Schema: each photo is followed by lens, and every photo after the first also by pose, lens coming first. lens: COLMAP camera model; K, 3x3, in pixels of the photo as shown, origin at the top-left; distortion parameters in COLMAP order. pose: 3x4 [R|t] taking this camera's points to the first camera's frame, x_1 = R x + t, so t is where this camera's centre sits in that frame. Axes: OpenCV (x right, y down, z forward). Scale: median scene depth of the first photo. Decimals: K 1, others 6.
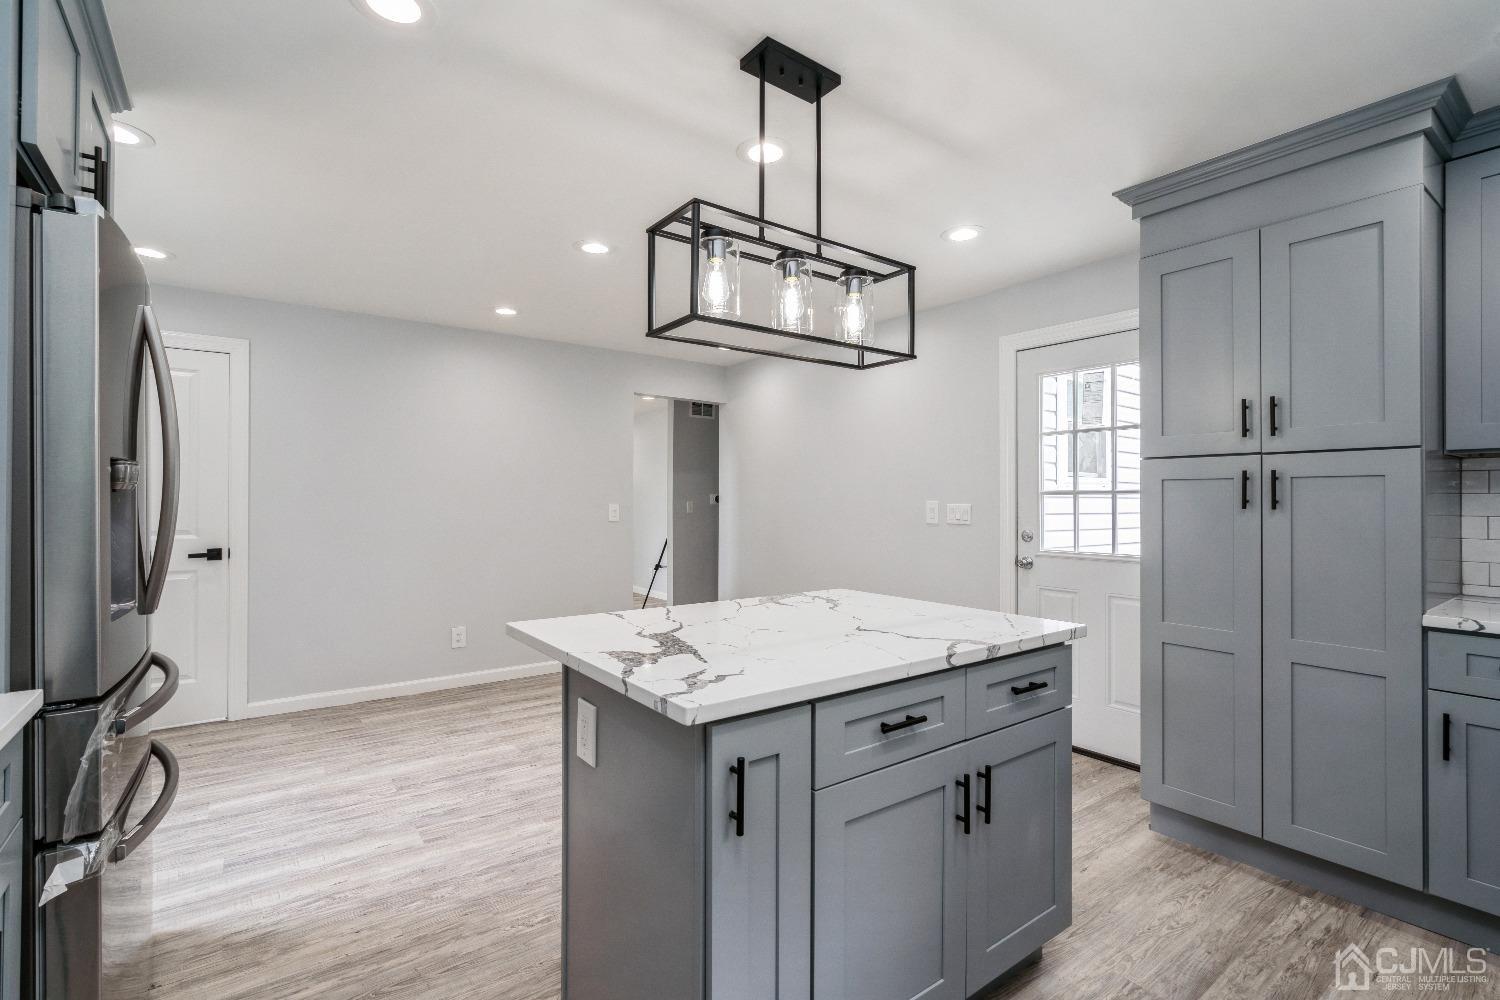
lens RADIAL K [[685.3, 0, 750.1], [0, 685.3, 500.1], [0, 0, 1]] dist [0.000276, 0.000019]
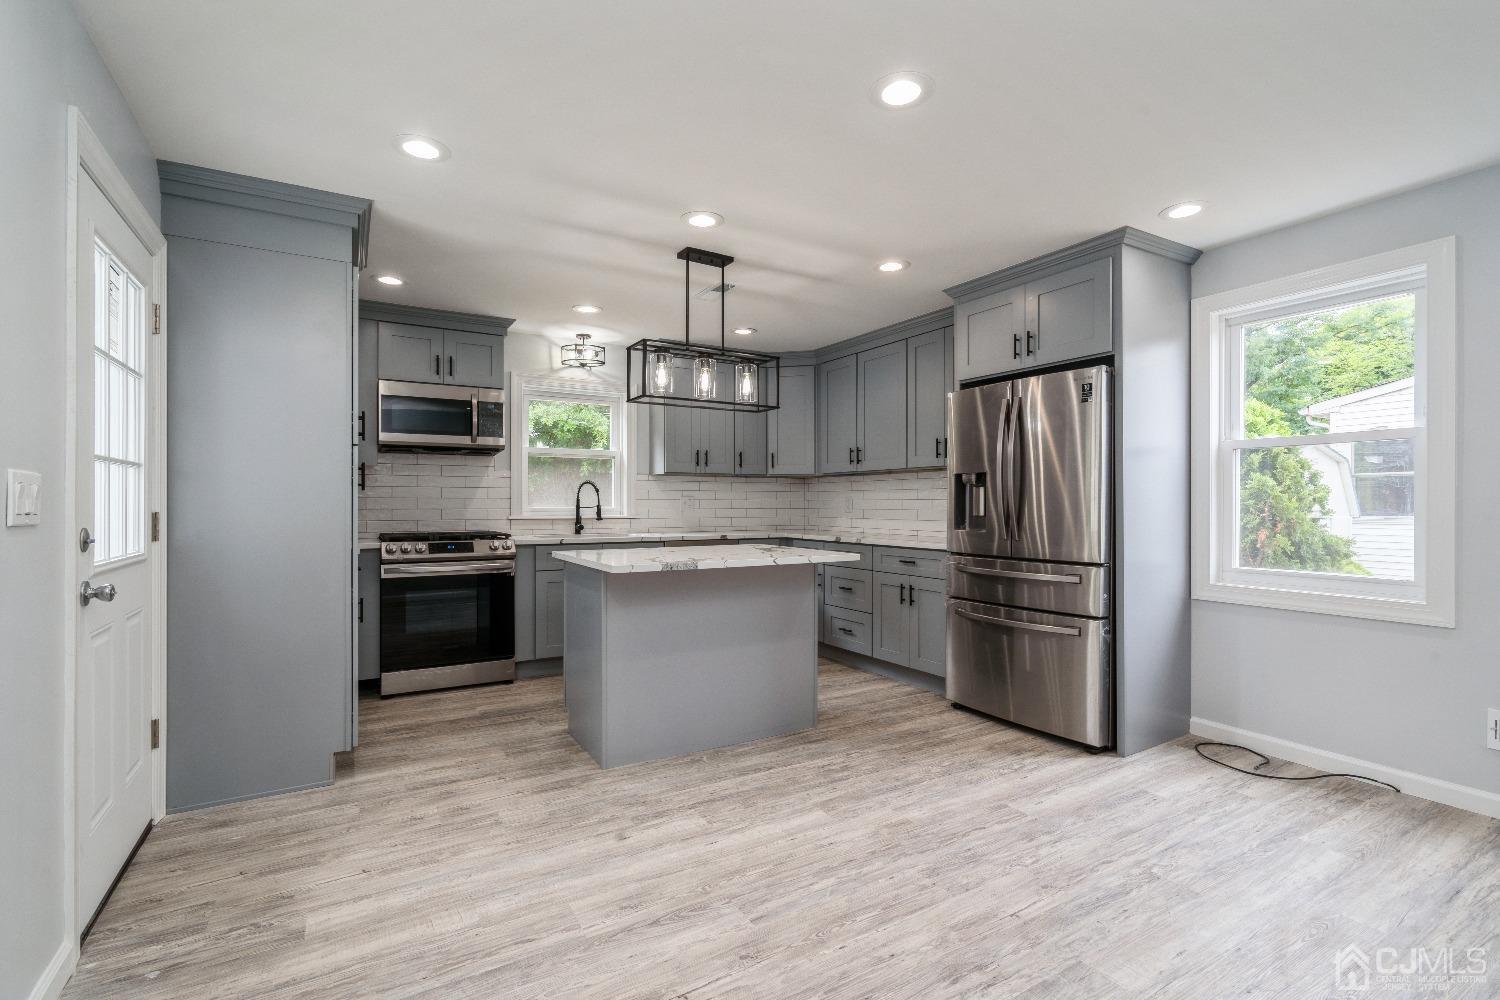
lens RADIAL K [[685.3, 0, 749.9], [0, 685.3, 501.0], [0, 0, 1]] dist [0.000276, 0.000019]
pose [[-0.994458, -0.001940, 0.105113, -0.206660], [-0.002434, 0.999987, -0.004576, 0.038688], [-0.105103, -0.004806, -0.994450, 2.249999]]
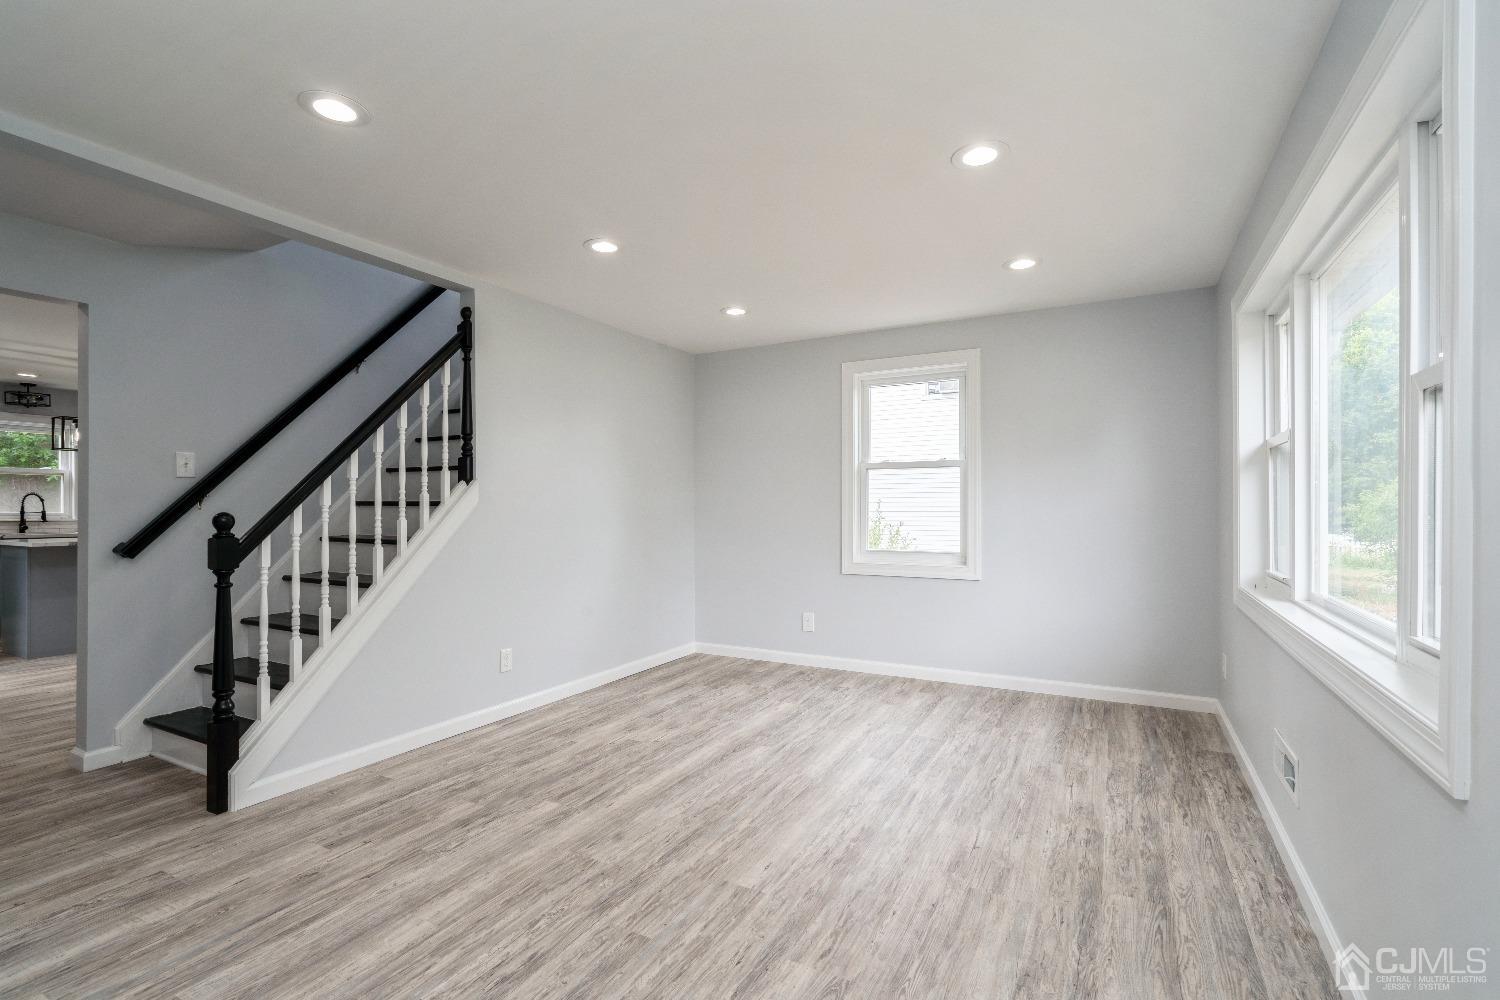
lens RADIAL K [[685.3, 0, 750.3], [0, 685.3, 502.3], [0, 0, 1]] dist [0.000276, 0.000019]
pose [[-0.906447, -0.002145, -0.422313, -1.038513], [0.001110, 0.999972, -0.007461, 0.031427], [0.422317, -0.007231, -0.906419, 4.150715]]
